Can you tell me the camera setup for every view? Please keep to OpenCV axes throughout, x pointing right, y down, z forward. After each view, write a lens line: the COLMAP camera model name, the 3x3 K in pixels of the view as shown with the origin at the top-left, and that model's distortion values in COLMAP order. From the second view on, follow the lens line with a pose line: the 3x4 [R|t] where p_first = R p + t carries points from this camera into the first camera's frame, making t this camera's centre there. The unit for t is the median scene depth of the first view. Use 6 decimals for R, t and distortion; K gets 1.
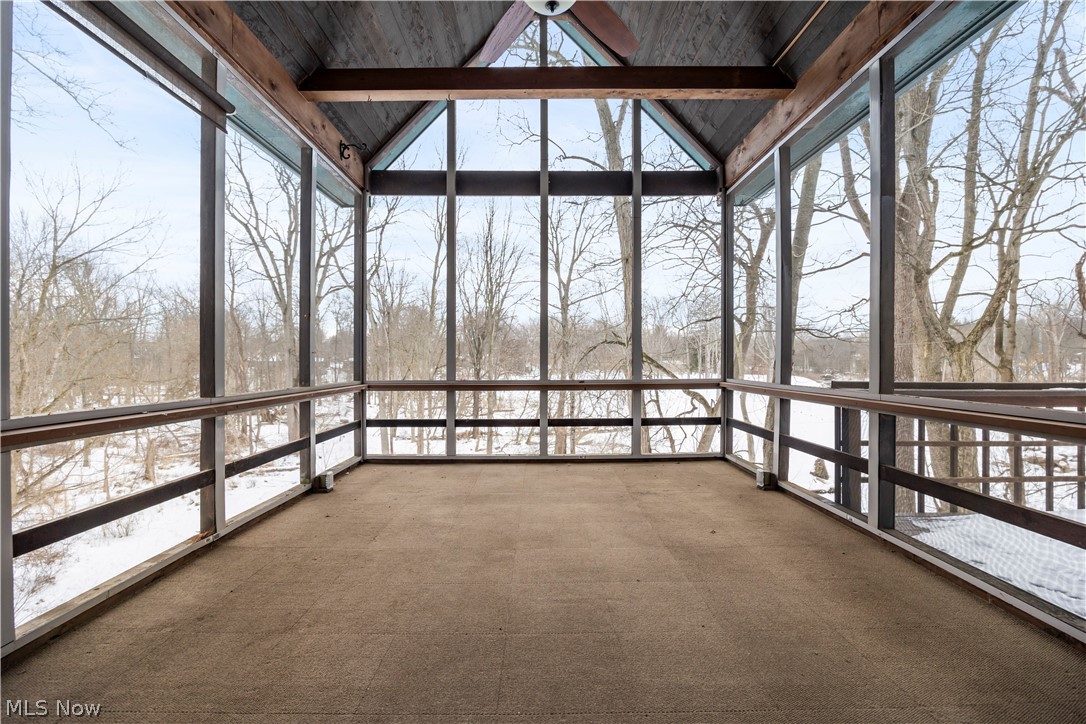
lens RADIAL K [[473.7, 0, 541.9], [0, 473.7, 362.0], [0, 0, 1]] dist [-0.017247, 0.002354]
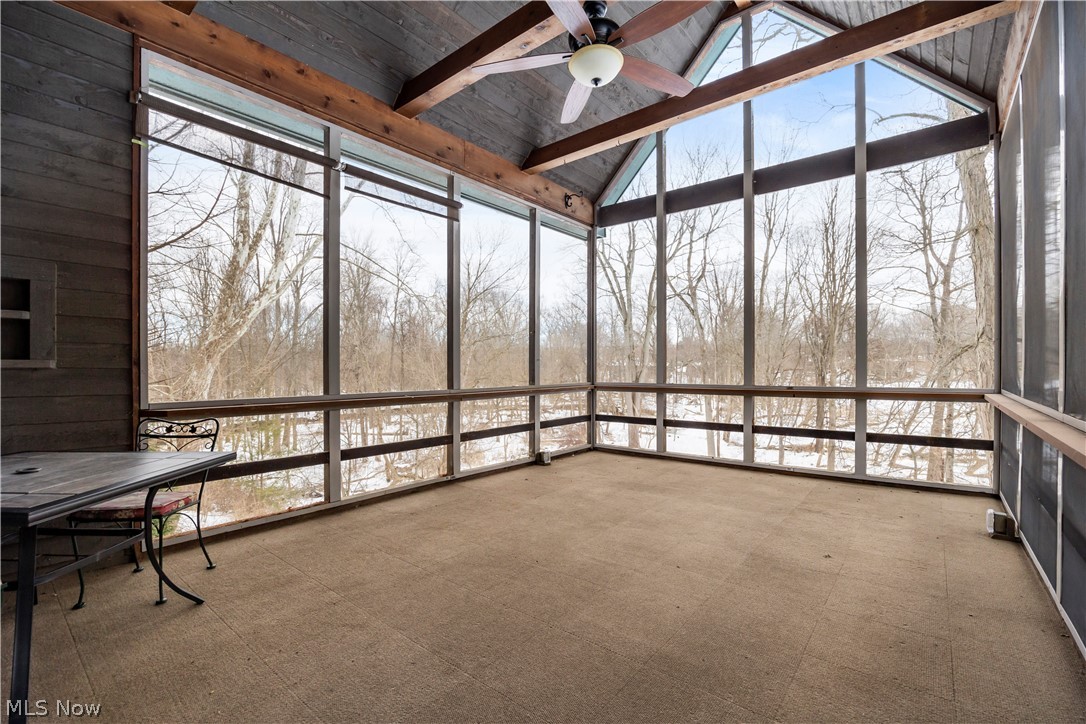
lens RADIAL K [[473.7, 0, 553.9], [0, 473.7, 366.0], [0, 0, 1]] dist [-0.017247, 0.002354]
pose [[0.780381, 0.001344, -0.625303, 0.413890], [-0.001297, 0.999999, 0.000530, -0.003908], [0.625303, 0.000397, 0.780382, -0.025725]]
